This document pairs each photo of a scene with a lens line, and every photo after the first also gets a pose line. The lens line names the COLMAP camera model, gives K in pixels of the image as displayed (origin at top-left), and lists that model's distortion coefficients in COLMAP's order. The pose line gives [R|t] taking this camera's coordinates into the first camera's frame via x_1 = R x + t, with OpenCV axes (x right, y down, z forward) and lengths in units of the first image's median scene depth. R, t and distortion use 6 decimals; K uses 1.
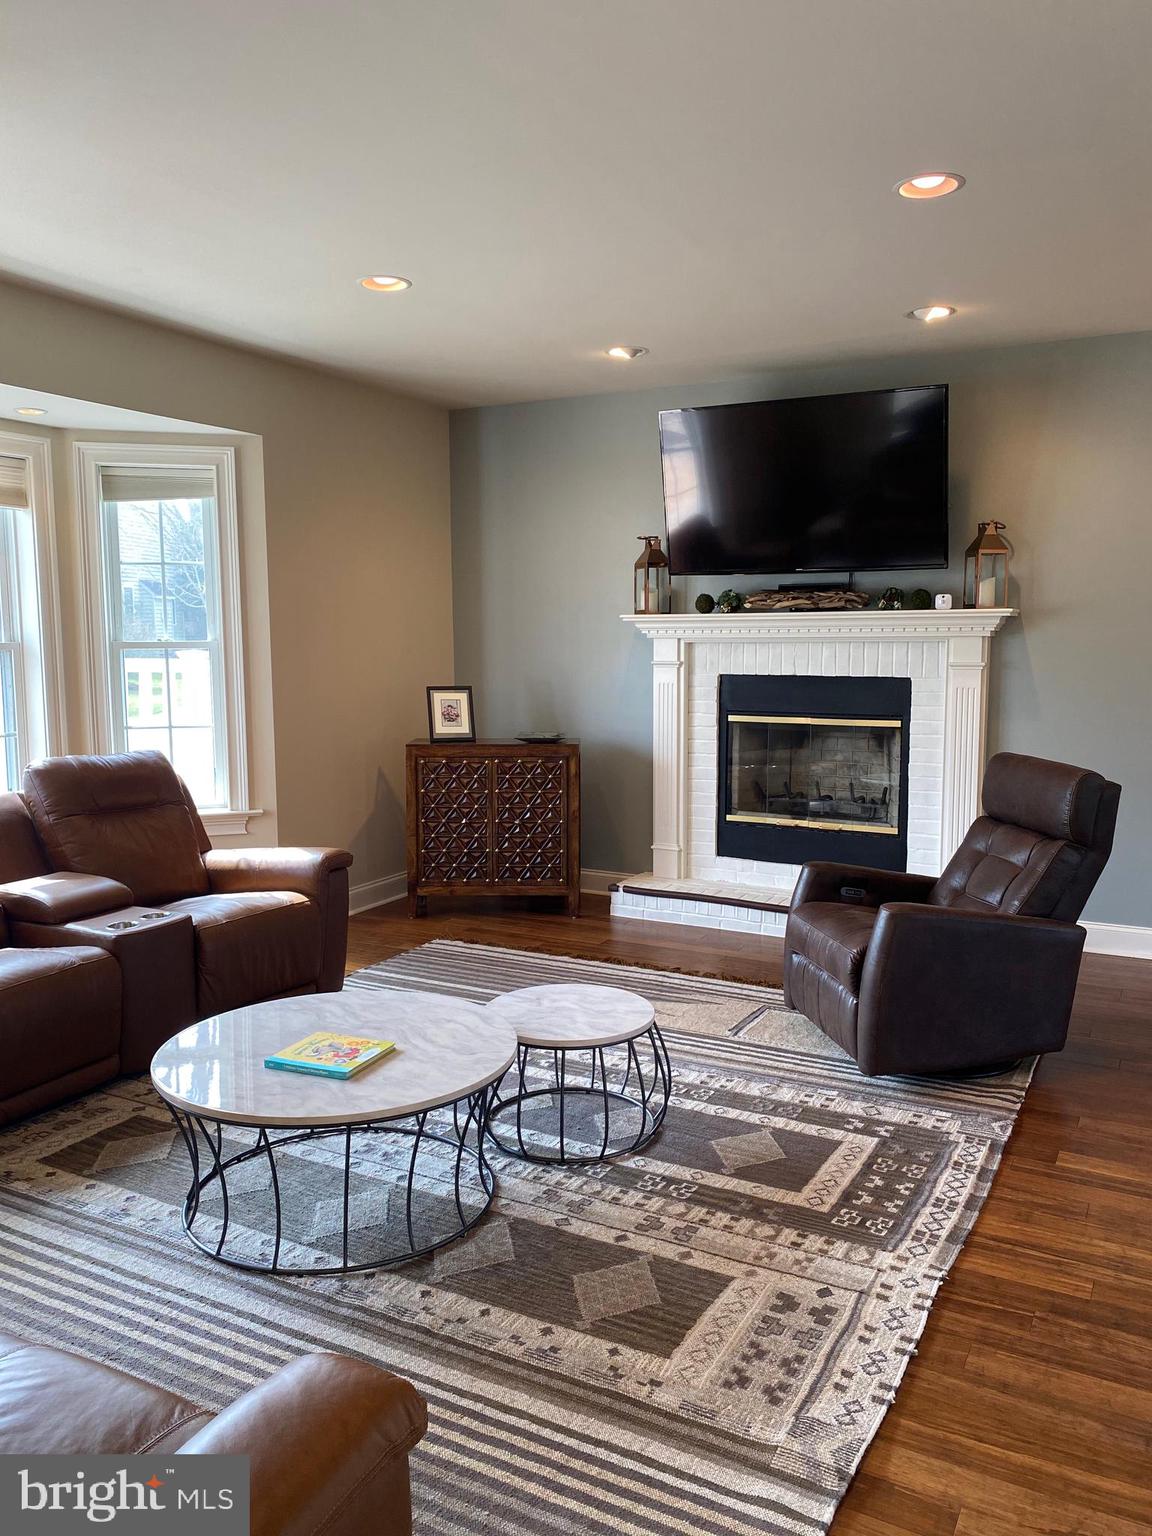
lens RADIAL K [[1165.4, 0, 569.9], [0, 1165.4, 765.4], [0, 0, 1]] dist [0.016712, 0.000464]
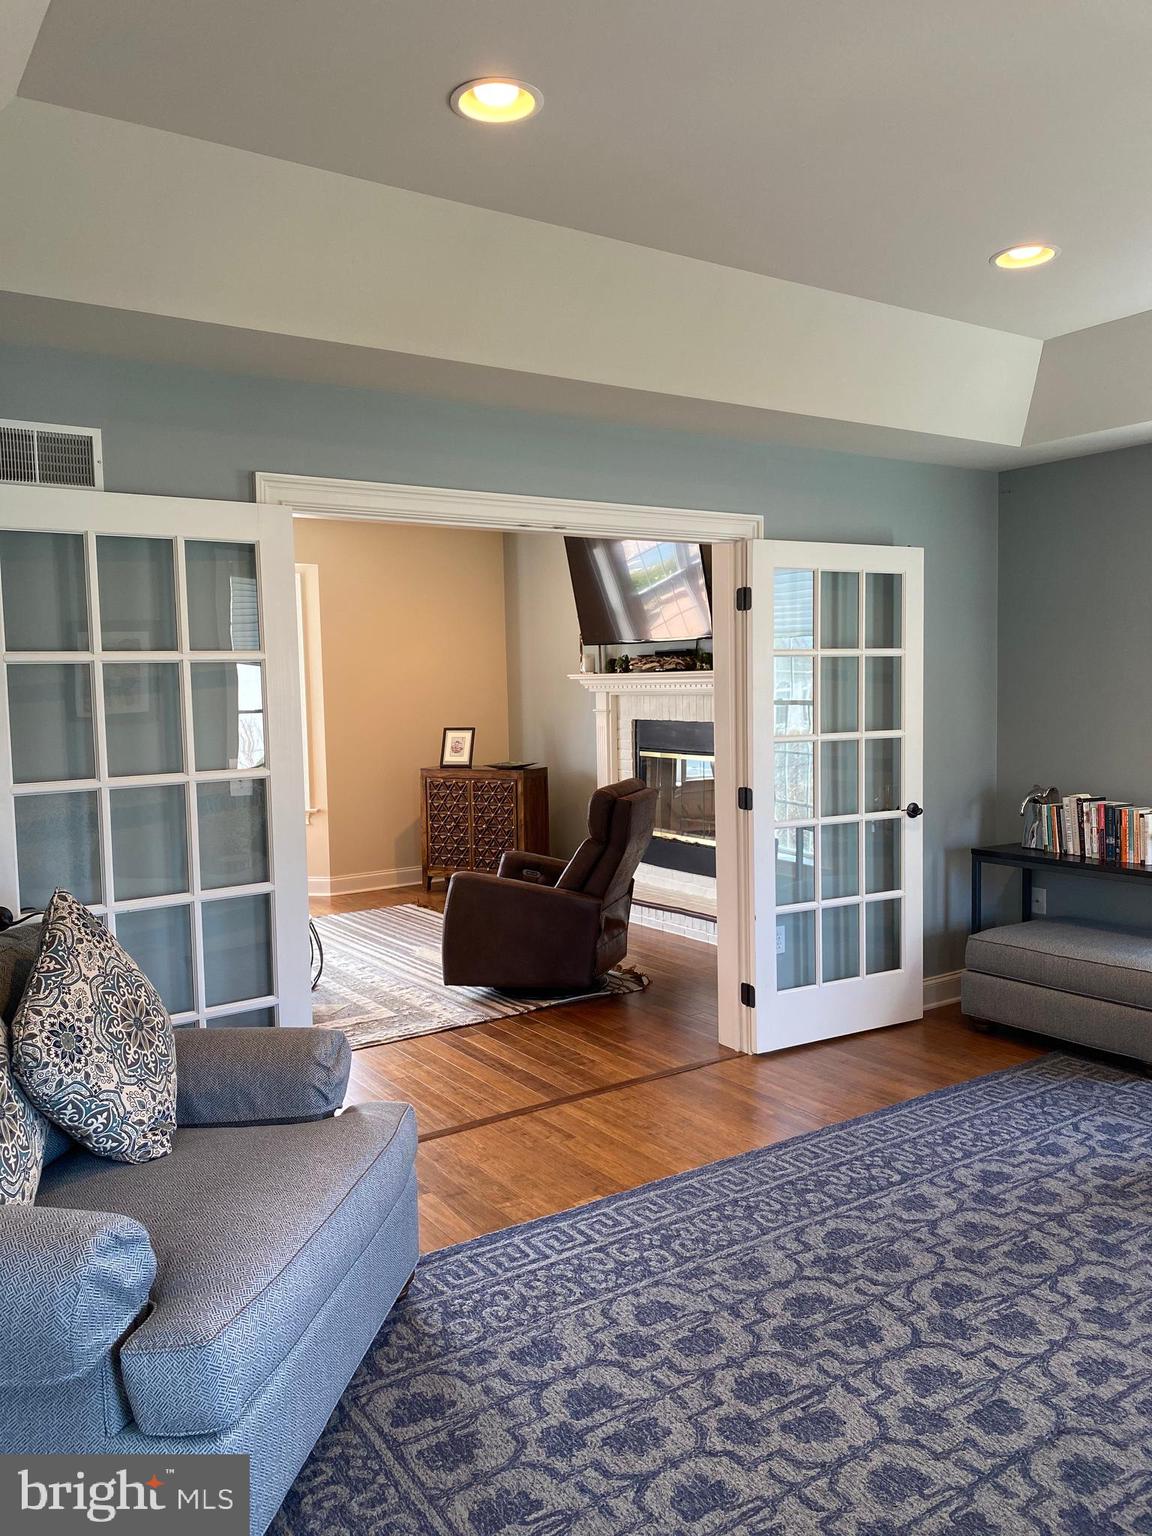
lens RADIAL K [[1165.4, 0, 578.9], [0, 1165.4, 769.7], [0, 0, 1]] dist [0.016712, 0.000464]
pose [[0.888202, 0.022775, -0.458889, 0.699113], [-0.036667, 0.999099, -0.021385, 0.007172], [0.457989, 0.035820, 0.888236, -0.177376]]
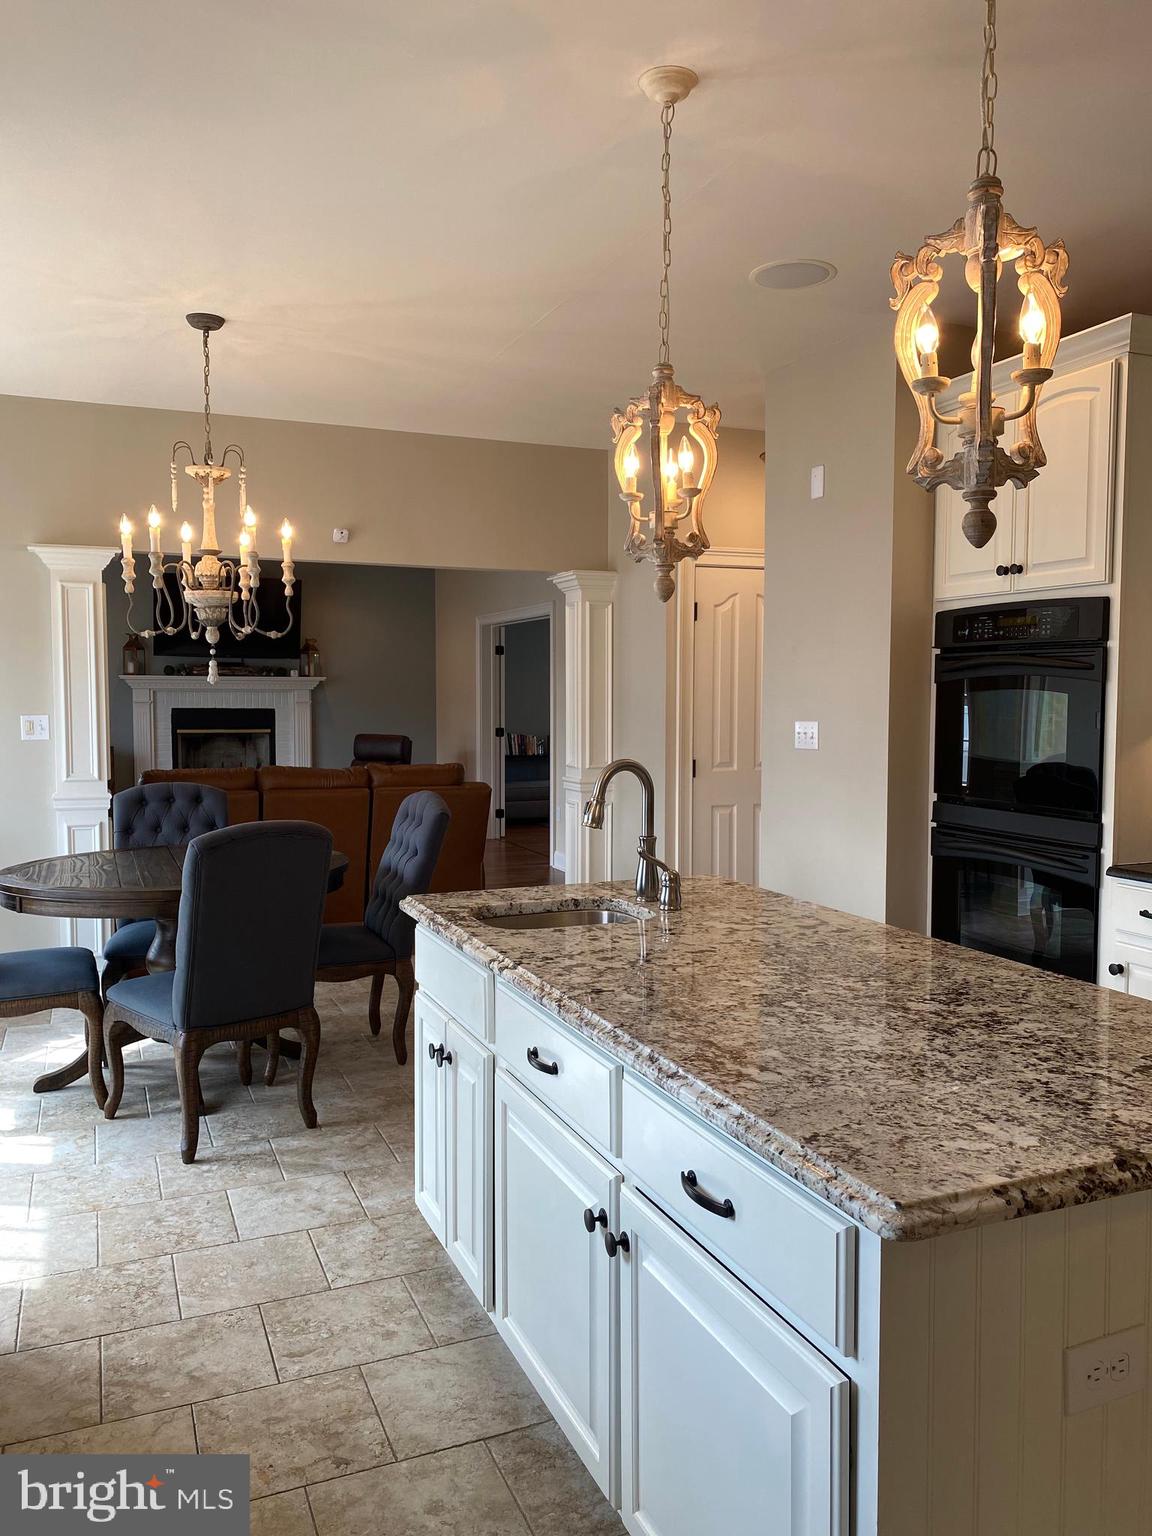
lens RADIAL K [[1165.4, 0, 577.6], [0, 1165.4, 768.6], [0, 0, 1]] dist [0.016712, 0.000464]
pose [[0.629614, -0.039240, 0.775916, -0.970766], [0.076746, 0.996980, -0.011855, 0.096908], [-0.773108, 0.067013, 0.630724, -0.723283]]
